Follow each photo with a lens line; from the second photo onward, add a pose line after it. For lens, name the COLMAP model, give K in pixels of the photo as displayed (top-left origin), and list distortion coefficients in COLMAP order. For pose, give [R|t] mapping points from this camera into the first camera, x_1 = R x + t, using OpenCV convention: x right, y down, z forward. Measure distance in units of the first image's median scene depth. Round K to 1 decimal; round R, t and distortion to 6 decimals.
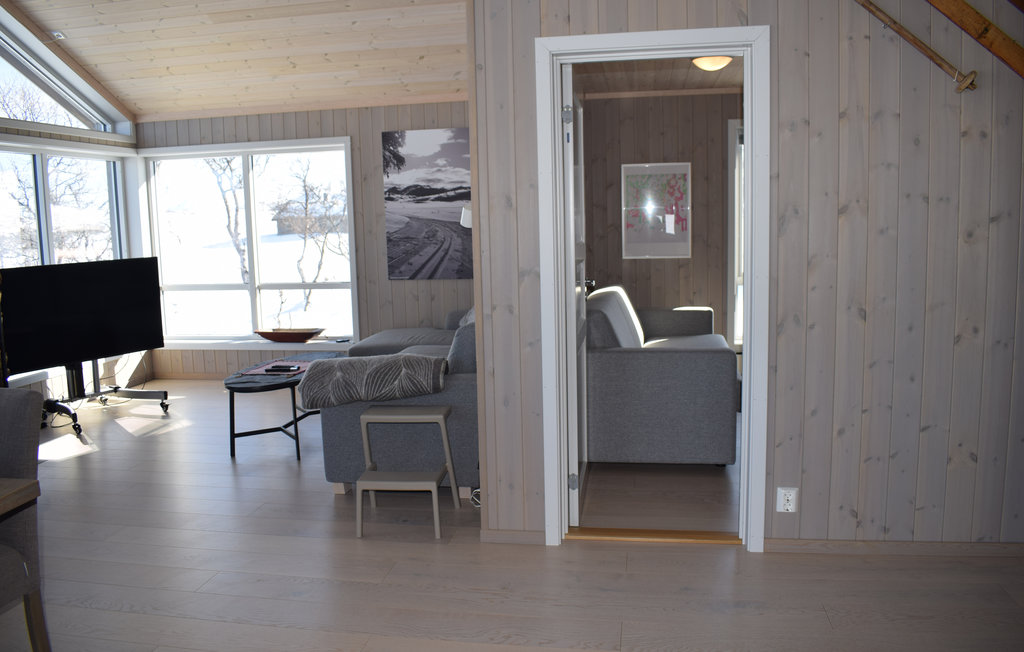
lens RADIAL K [[816.7, 0, 486.2], [0, 816.7, 307.1], [0, 0, 1]] dist [-0.070536, -0.001549]
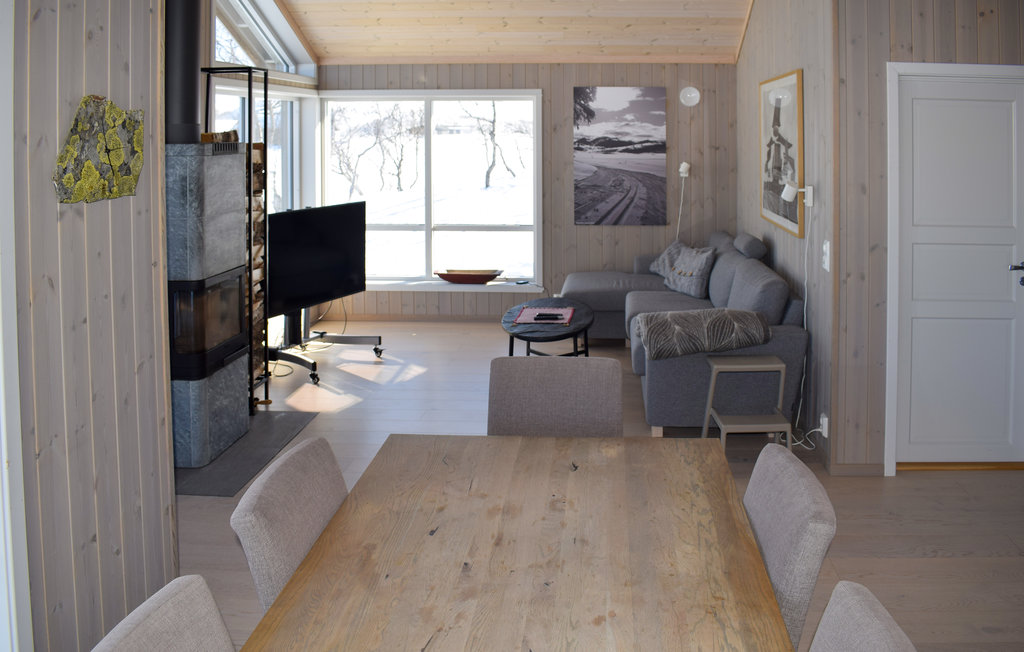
lens RADIAL K [[859.6, 0, 514.1], [0, 859.6, 104.1], [0, 0, 1]] dist [-0.044797, -0.002634]
pose [[0.990036, 0.029763, 0.137635, -0.363217], [-0.011133, 0.990892, -0.134201, -0.039070], [-0.140375, 0.131332, 0.981349, -0.105161]]
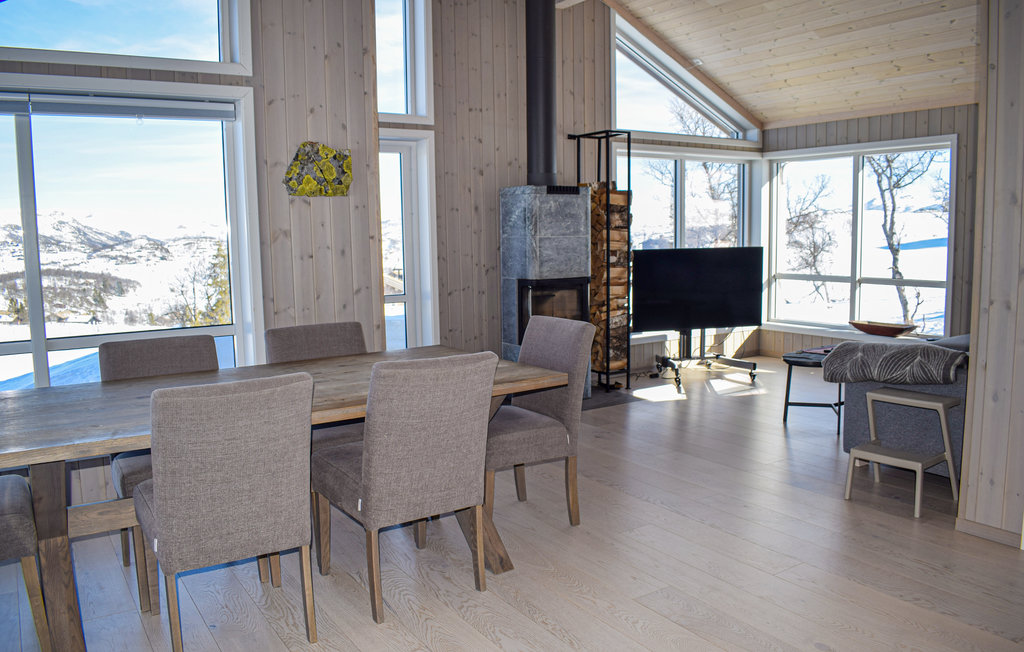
lens RADIAL K [[816.7, 0, 486.2], [0, 816.7, 307.1], [0, 0, 1]] dist [-0.070536, -0.001549]
pose [[0.682267, 0.089701, -0.725579, 0.162778], [-0.089503, 0.995228, 0.038876, 0.013363], [0.725604, 0.038417, 0.687040, -0.072045]]
